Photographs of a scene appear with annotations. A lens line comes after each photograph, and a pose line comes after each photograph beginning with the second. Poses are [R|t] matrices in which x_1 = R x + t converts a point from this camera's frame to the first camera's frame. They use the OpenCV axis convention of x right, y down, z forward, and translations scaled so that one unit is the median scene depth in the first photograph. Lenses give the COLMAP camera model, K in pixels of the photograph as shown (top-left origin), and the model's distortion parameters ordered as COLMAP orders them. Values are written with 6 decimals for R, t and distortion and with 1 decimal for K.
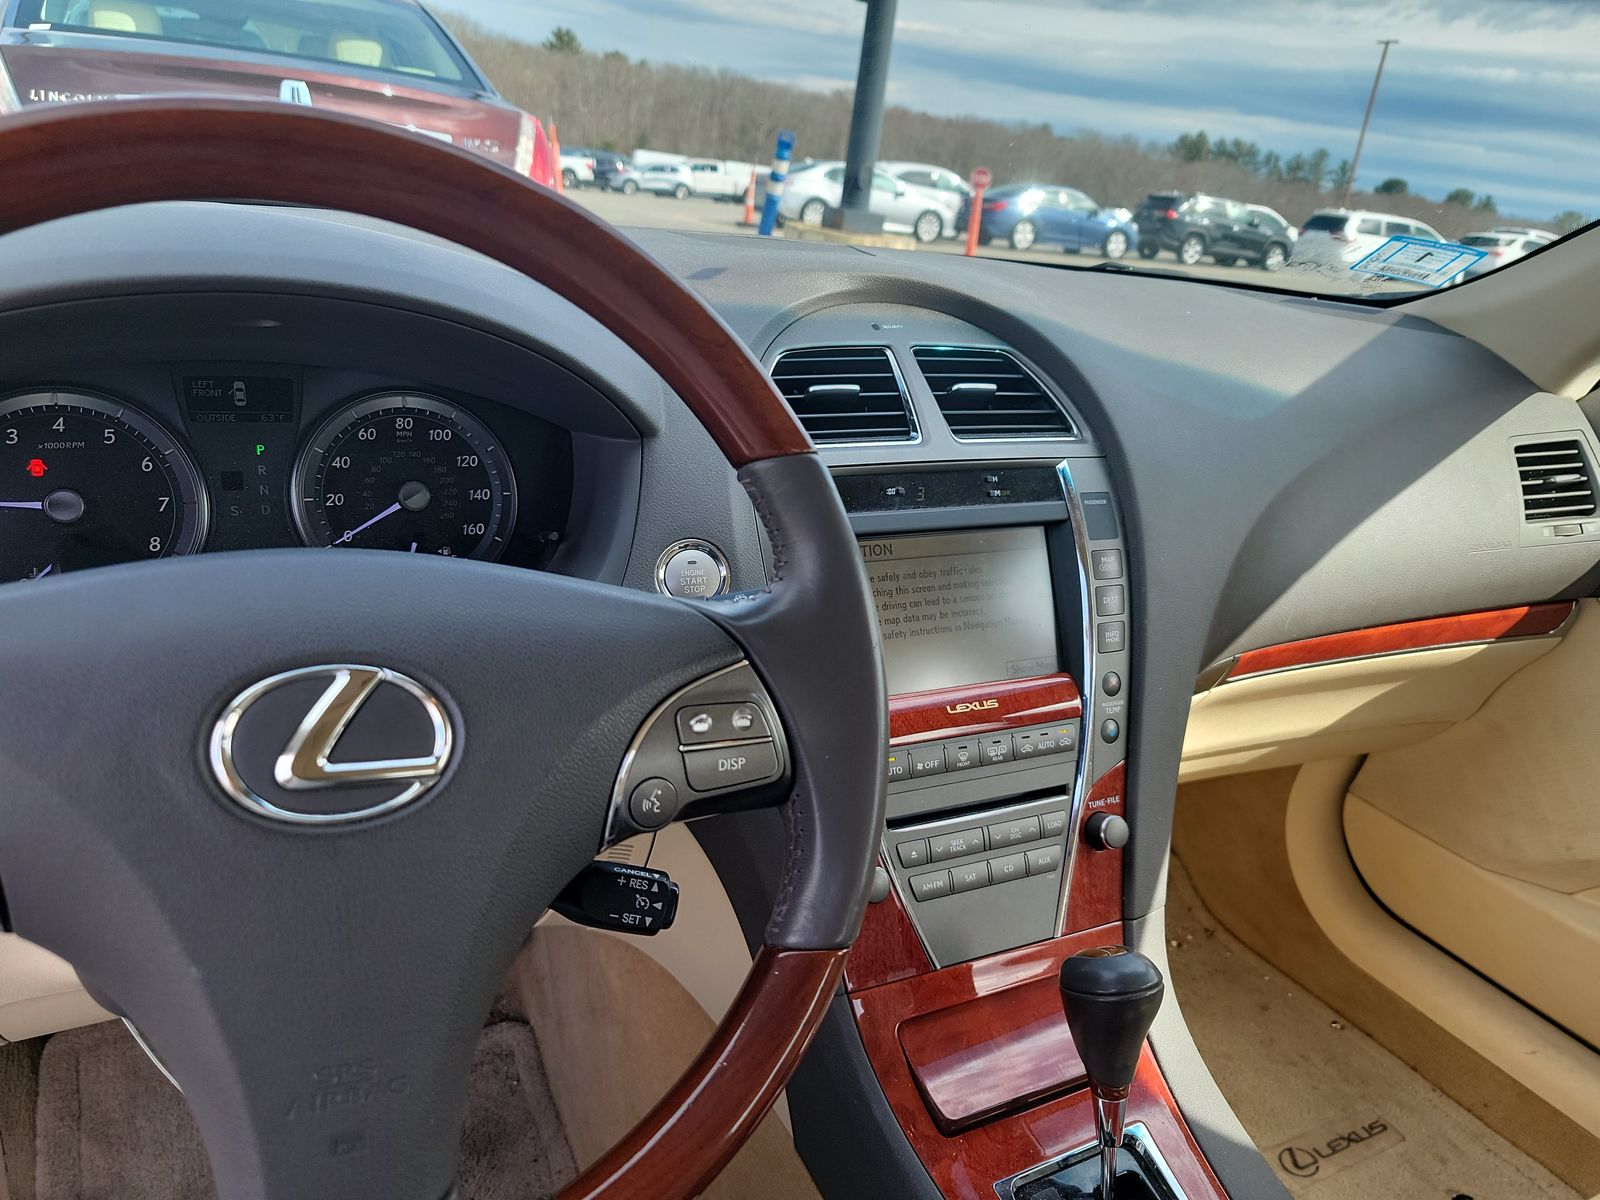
lens RADIAL K [[1212.2, 0, 797.7], [0, 1212.2, 567.3], [0, 0, 1]] dist [0.099140, -0.050090]
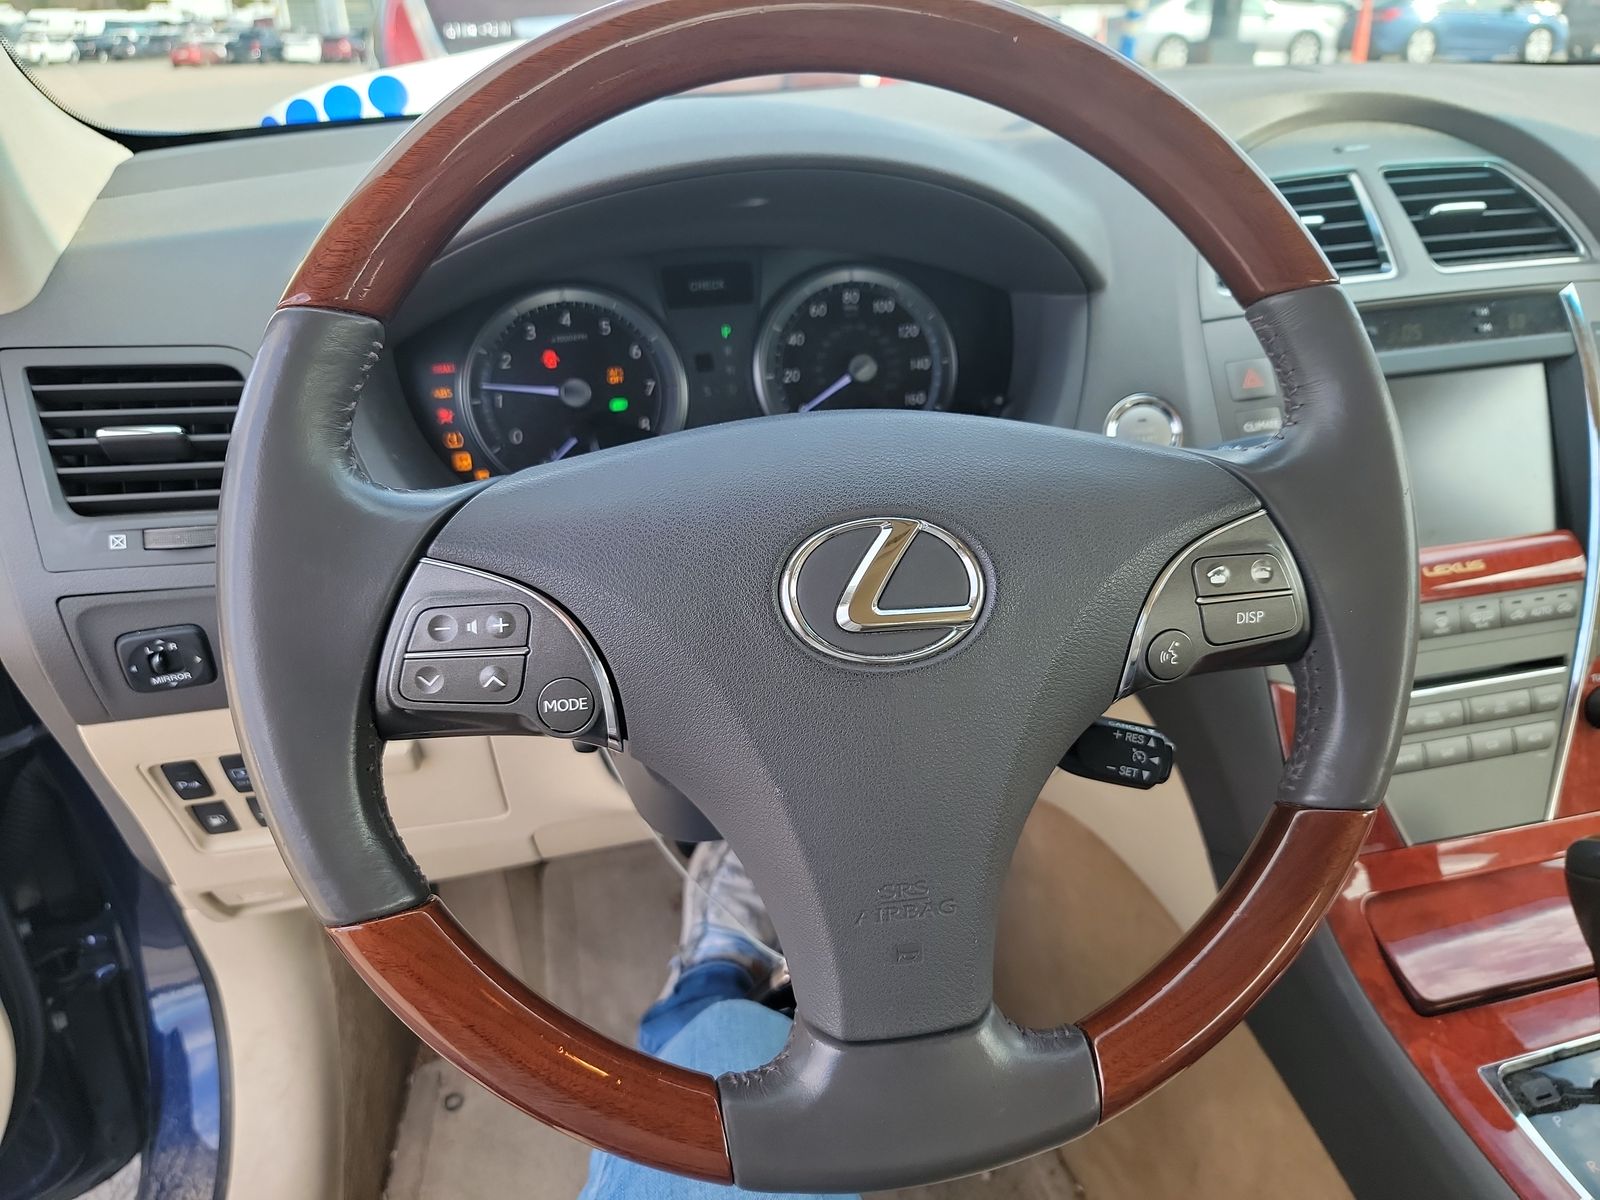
lens RADIAL K [[1212.2, 0, 797.7], [0, 1212.2, 567.3], [0, 0, 1]] dist [0.099140, -0.050090]
pose [[0.967445, -0.013644, -0.252714, -0.107068], [0.036723, 0.995546, 0.086835, 0.017192], [0.250403, -0.093289, 0.963637, -0.015648]]
